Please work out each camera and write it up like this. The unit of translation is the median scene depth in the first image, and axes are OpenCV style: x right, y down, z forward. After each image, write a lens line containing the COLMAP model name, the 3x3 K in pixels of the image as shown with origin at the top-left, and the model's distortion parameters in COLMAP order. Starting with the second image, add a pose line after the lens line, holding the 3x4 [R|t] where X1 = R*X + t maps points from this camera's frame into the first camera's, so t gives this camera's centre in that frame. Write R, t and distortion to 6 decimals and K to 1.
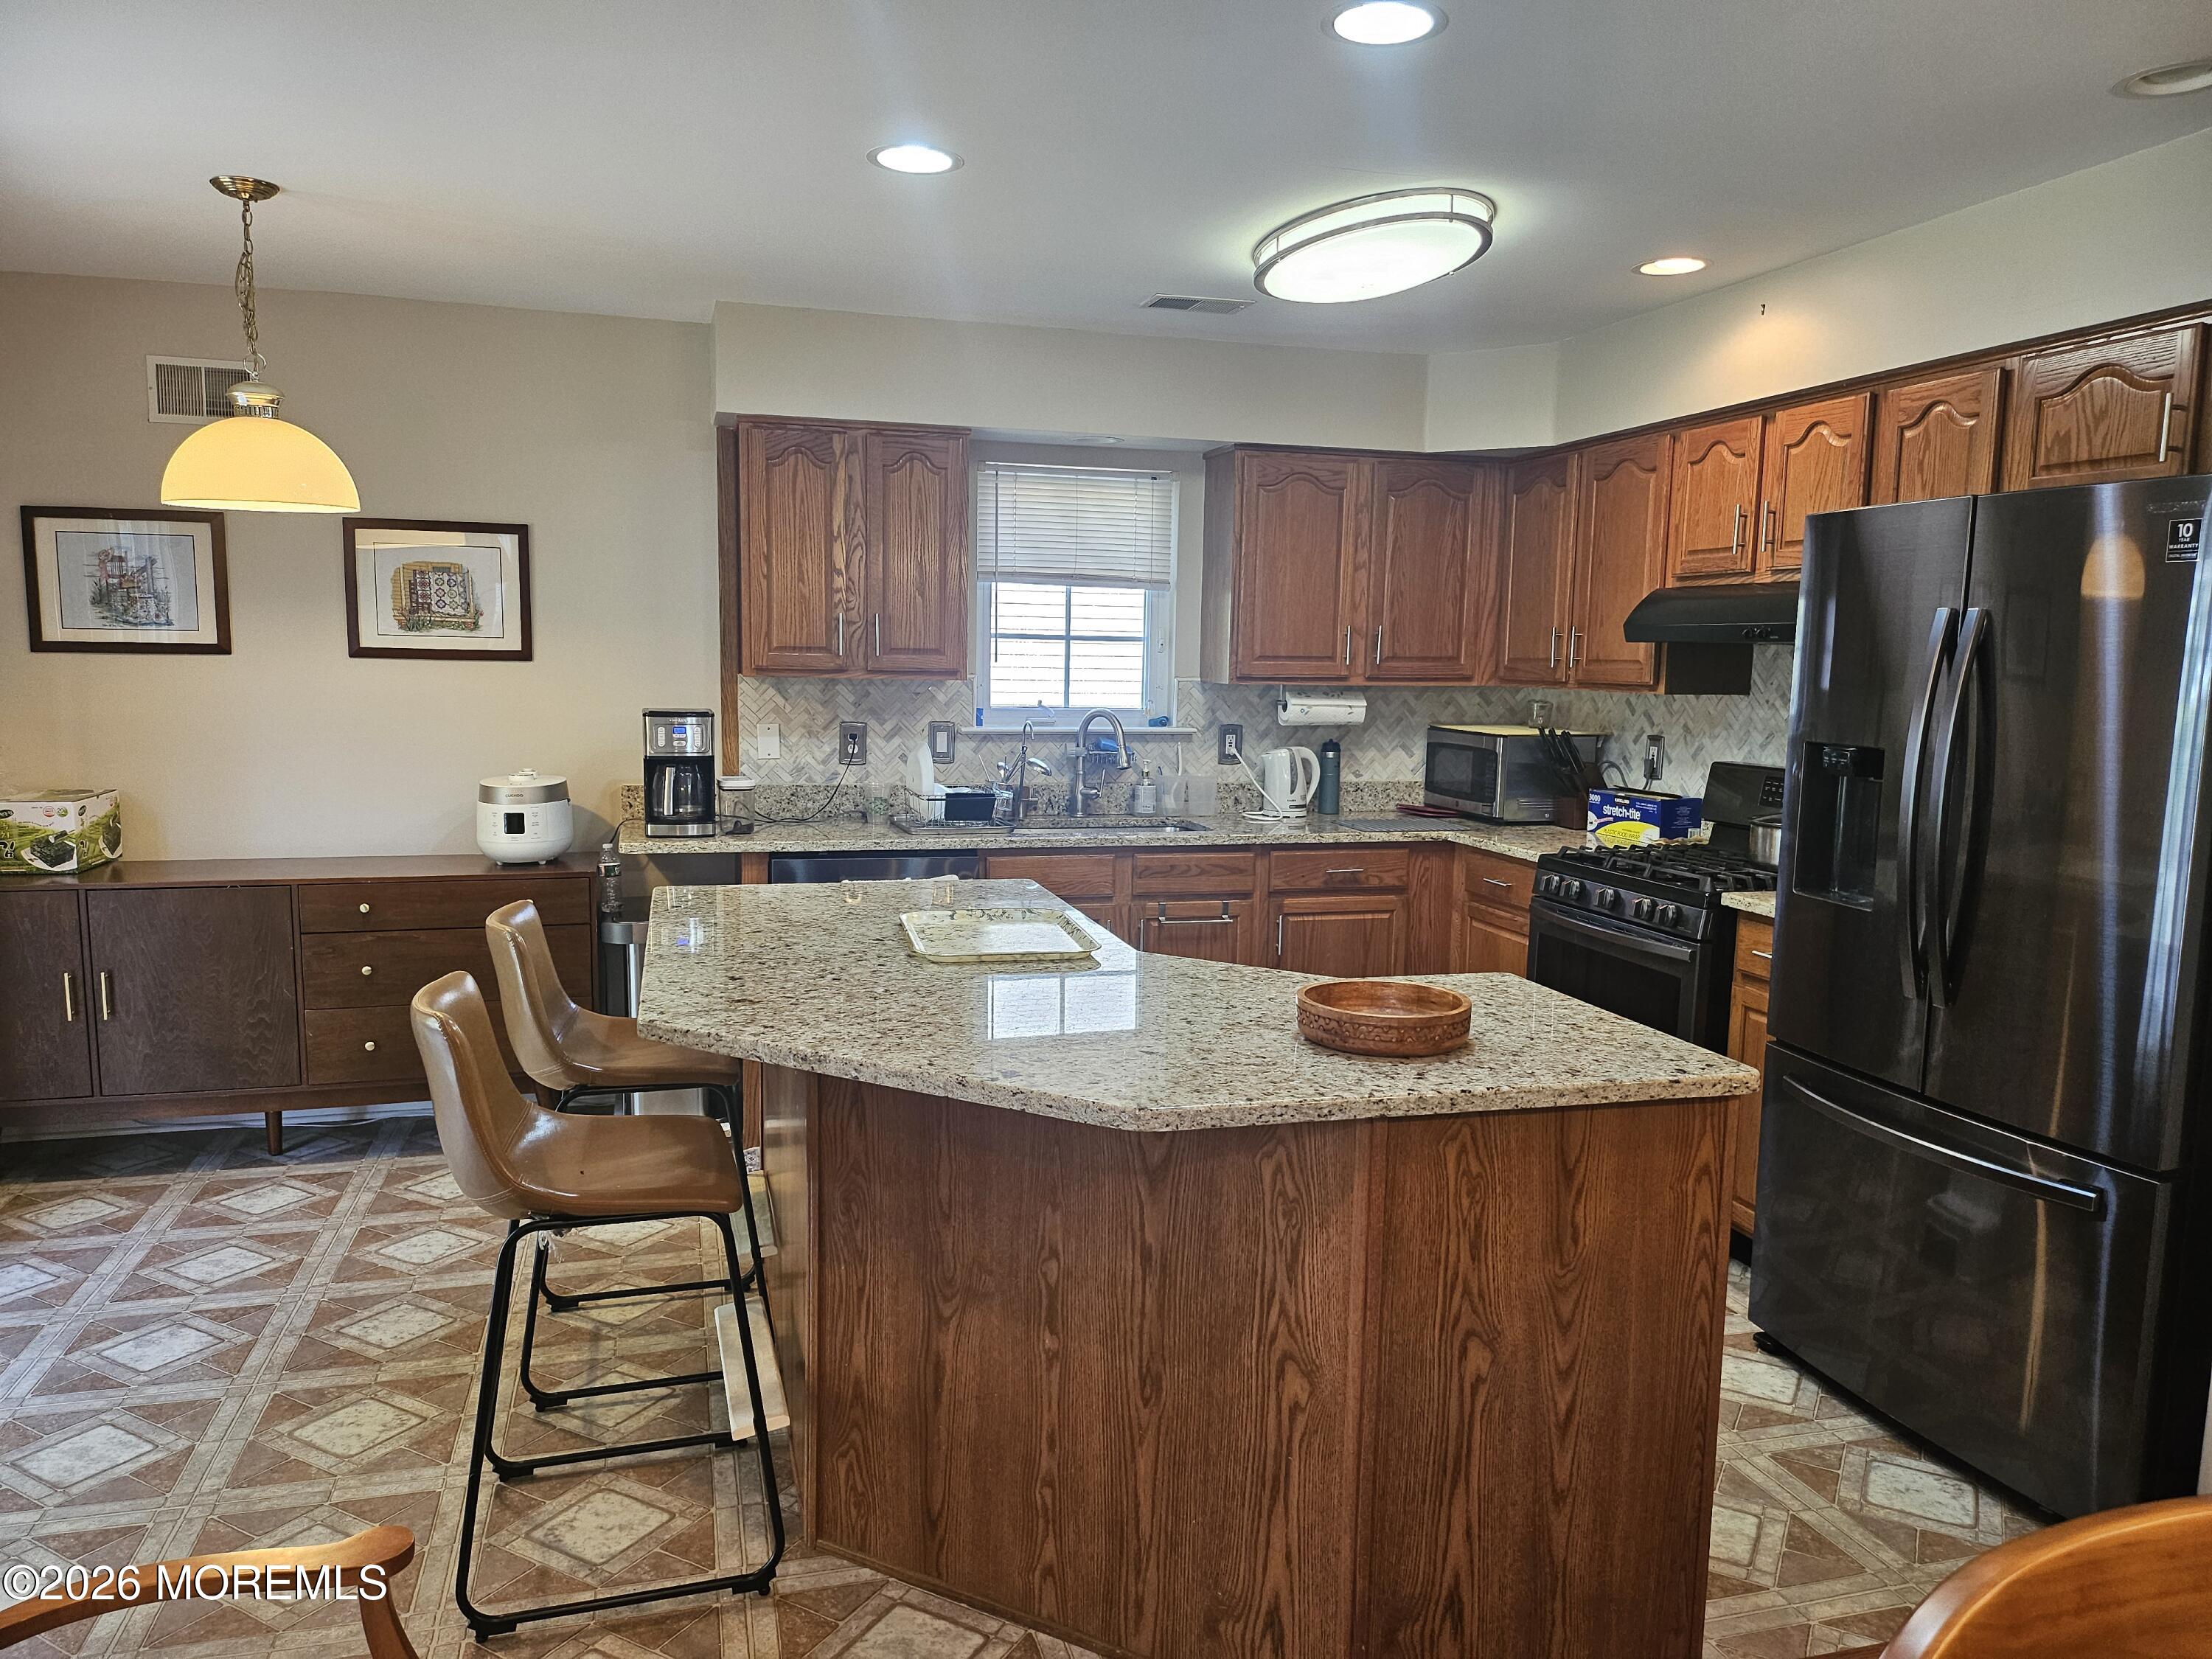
lens RADIAL K [[1553.6, 0, 1104.2], [0, 1553.6, 836.4], [0, 0, 1]] dist [0.055366, -0.066460]
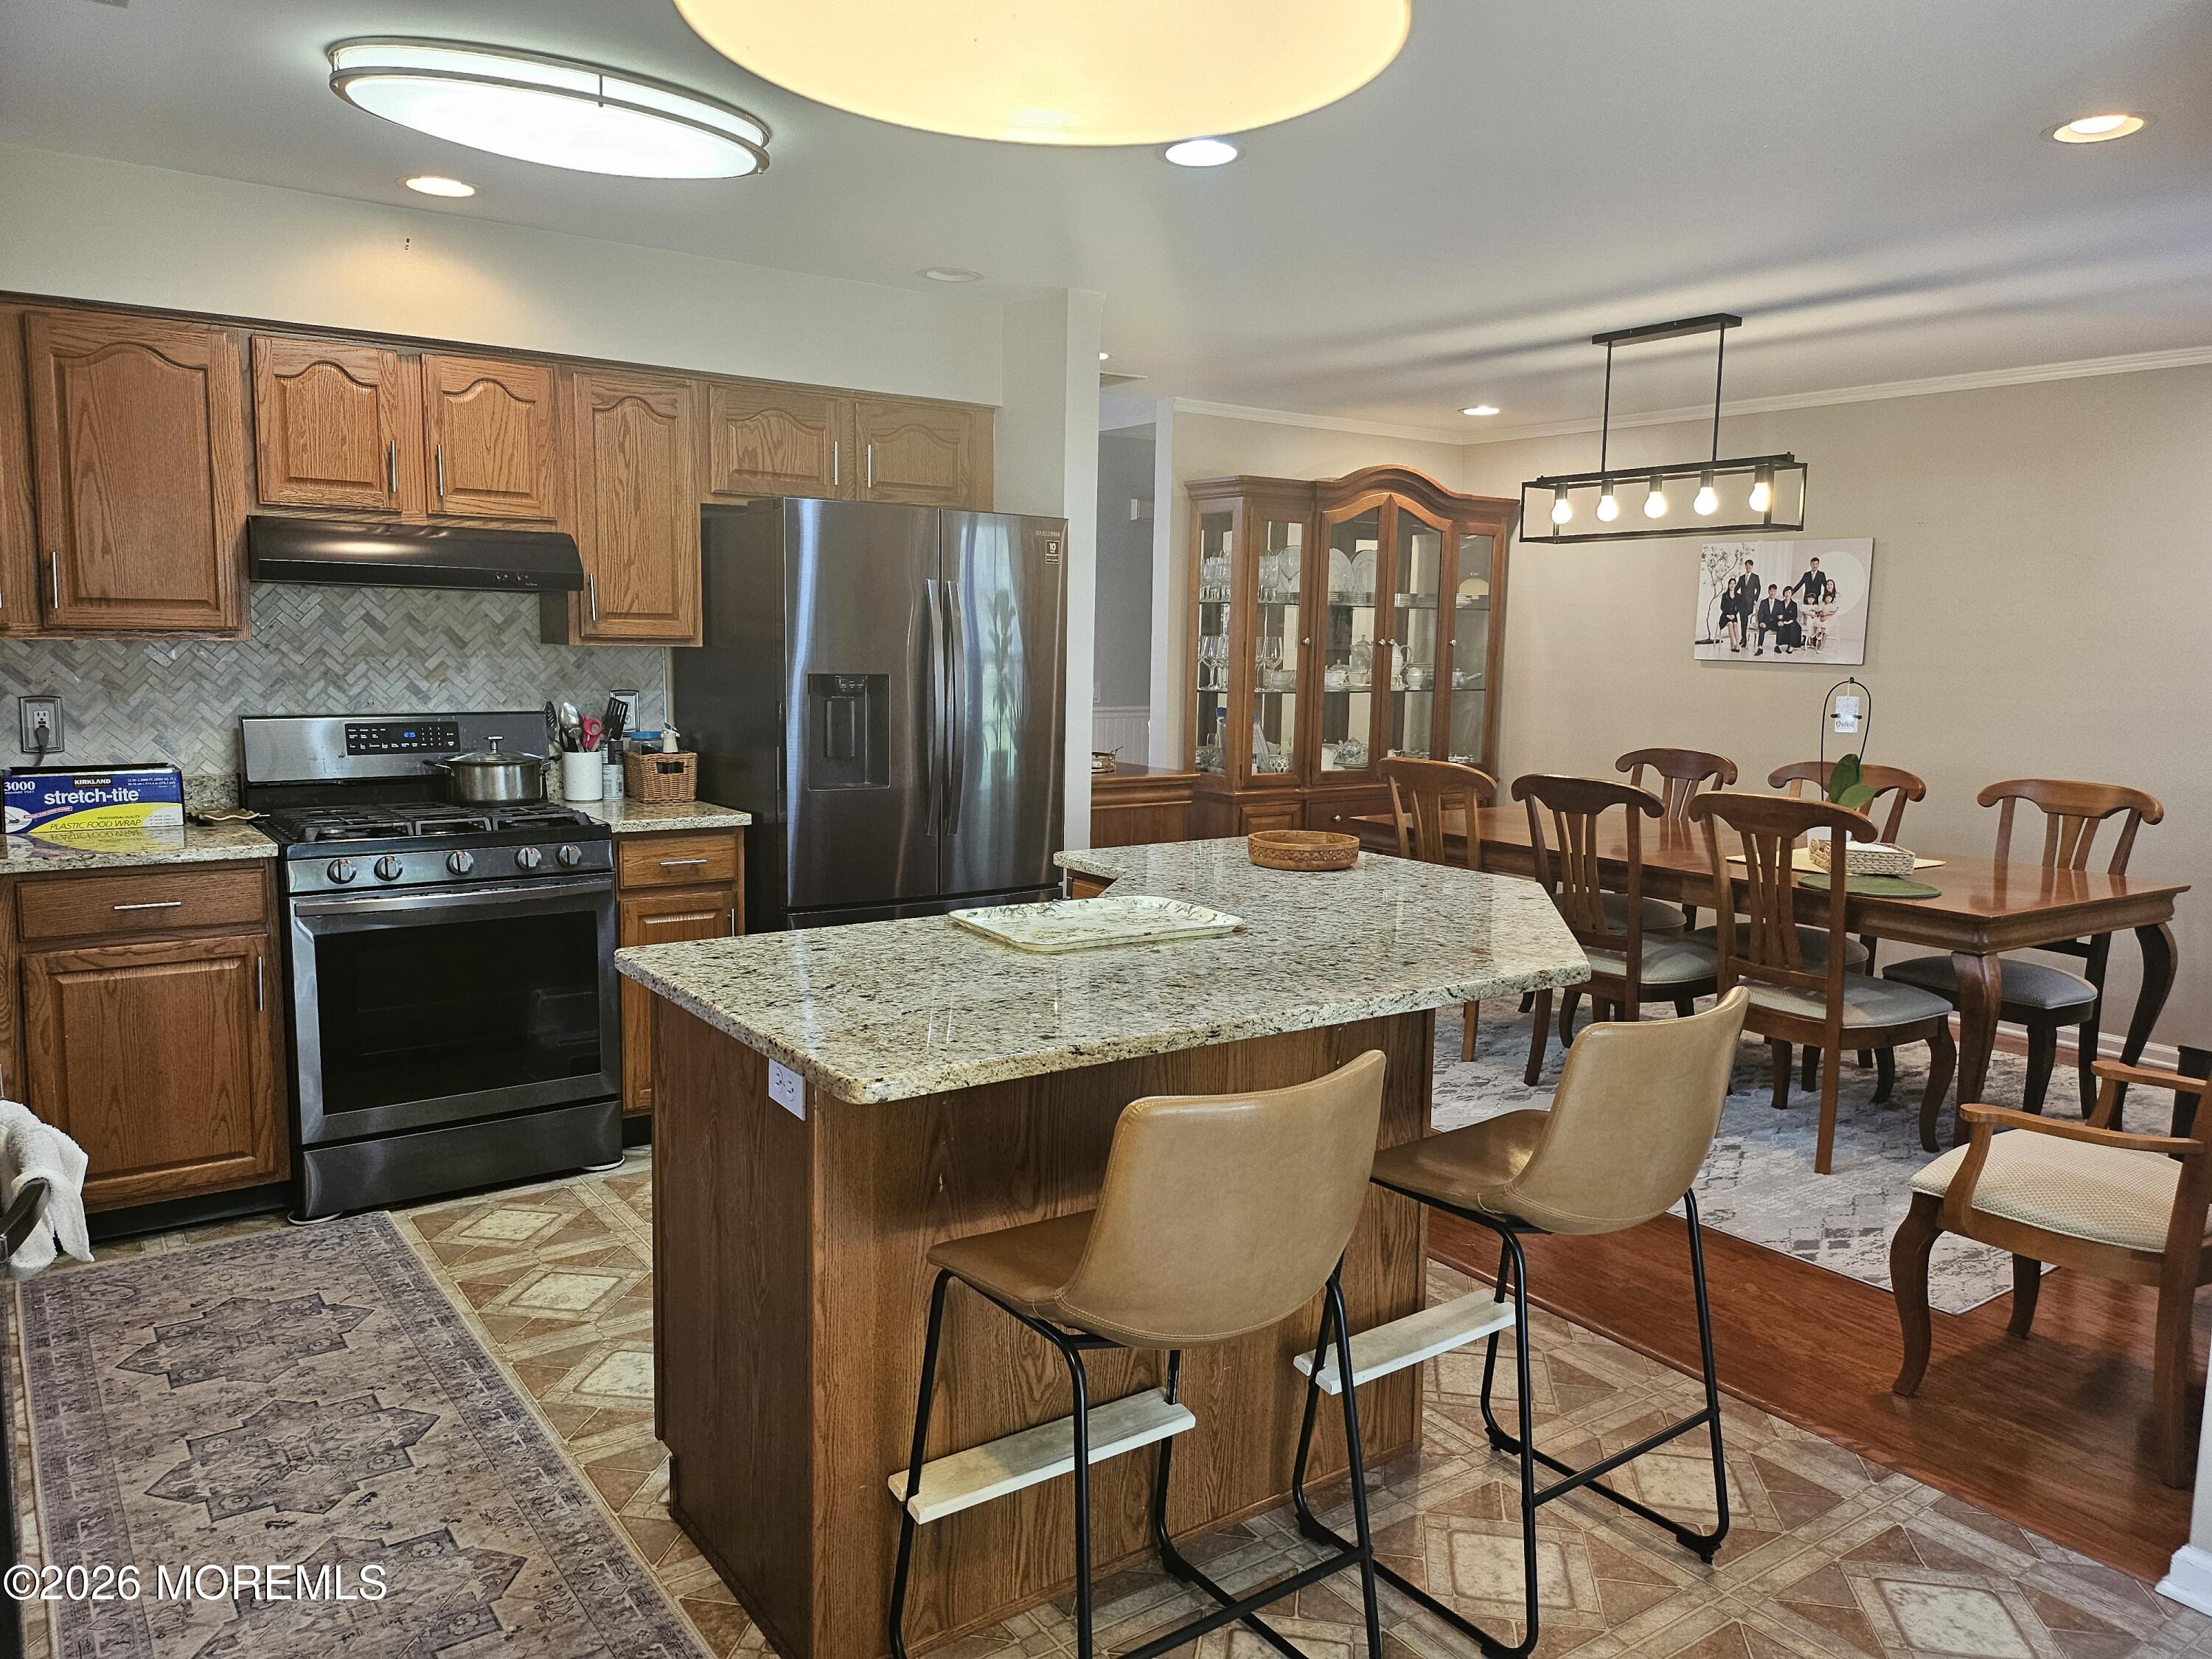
lens RADIAL K [[1553.6, 0, 1110.6], [0, 1553.6, 829.0], [0, 0, 1]] dist [0.055366, -0.066460]
pose [[-0.327442, -0.144412, 0.933770, -0.567558], [0.084740, 0.979781, 0.181243, -0.099306], [-0.941064, 0.138474, -0.308584, 0.781668]]
